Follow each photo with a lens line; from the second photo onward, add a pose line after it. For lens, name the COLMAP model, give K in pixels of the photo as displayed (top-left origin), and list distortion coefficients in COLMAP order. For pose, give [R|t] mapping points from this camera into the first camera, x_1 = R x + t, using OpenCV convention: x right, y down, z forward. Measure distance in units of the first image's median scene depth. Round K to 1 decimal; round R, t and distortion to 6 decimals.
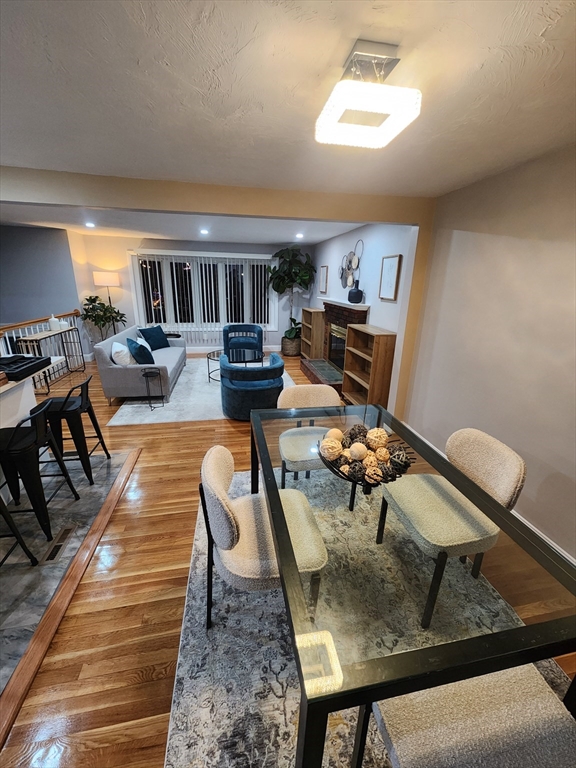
lens RADIAL K [[315.6, 0, 288.0], [0, 315.6, 384.0], [0, 0, 1]] dist [-0.003263, -0.001169]
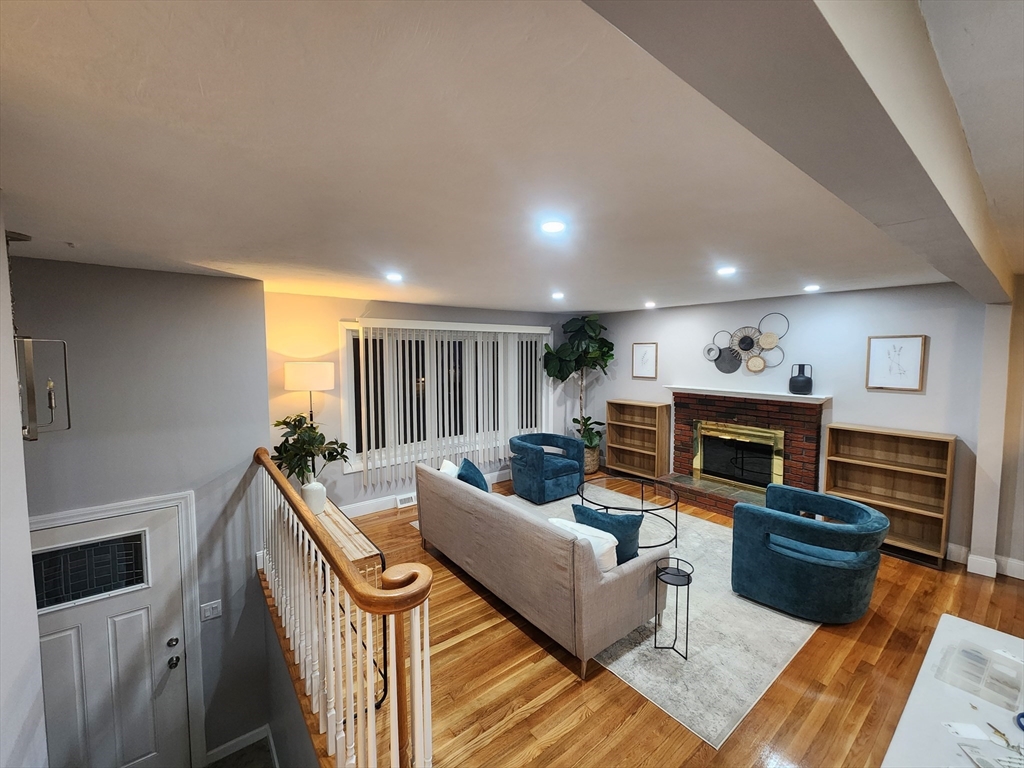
lens RADIAL K [[420.7, 0, 512.0], [0, 420.7, 384.0], [0, 0, 1]] dist [-0.003263, -0.001169]
pose [[0.890136, -0.064960, 0.451040, -0.610845], [0.167825, 0.966951, -0.191942, -0.152888], [-0.423665, 0.246550, 0.871620, 0.321633]]
